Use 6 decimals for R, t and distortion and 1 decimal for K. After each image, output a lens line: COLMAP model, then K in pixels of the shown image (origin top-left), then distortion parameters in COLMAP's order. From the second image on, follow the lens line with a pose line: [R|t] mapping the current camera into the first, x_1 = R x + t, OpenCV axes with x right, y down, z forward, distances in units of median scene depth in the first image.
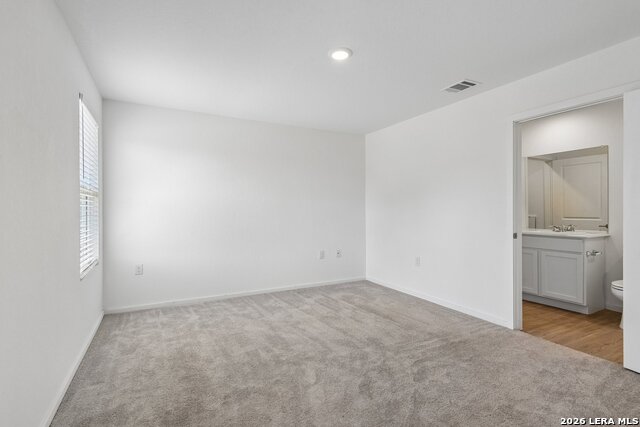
lens RADIAL K [[315.8, 0, 324.0], [0, 315.8, 214.8], [0, 0, 1]] dist [-0.002235, -0.008643]
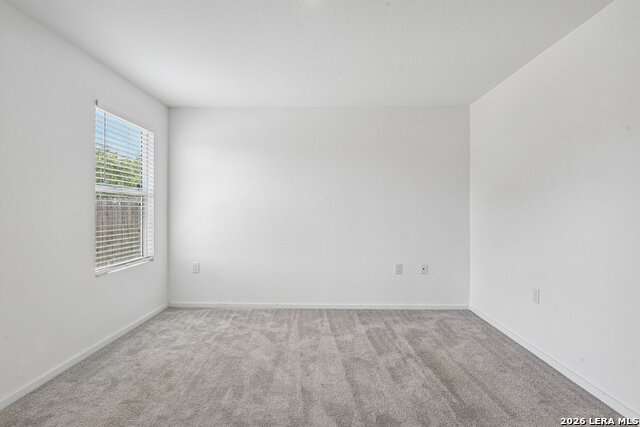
lens RADIAL K [[315.8, 0, 317.5], [0, 315.8, 209.4], [0, 0, 1]] dist [-0.002235, -0.008643]
pose [[0.866901, 0.005719, -0.498448, 0.275153], [-0.013907, 0.999822, -0.012715, -0.009891], [0.498287, 0.017955, 0.866826, 0.306202]]
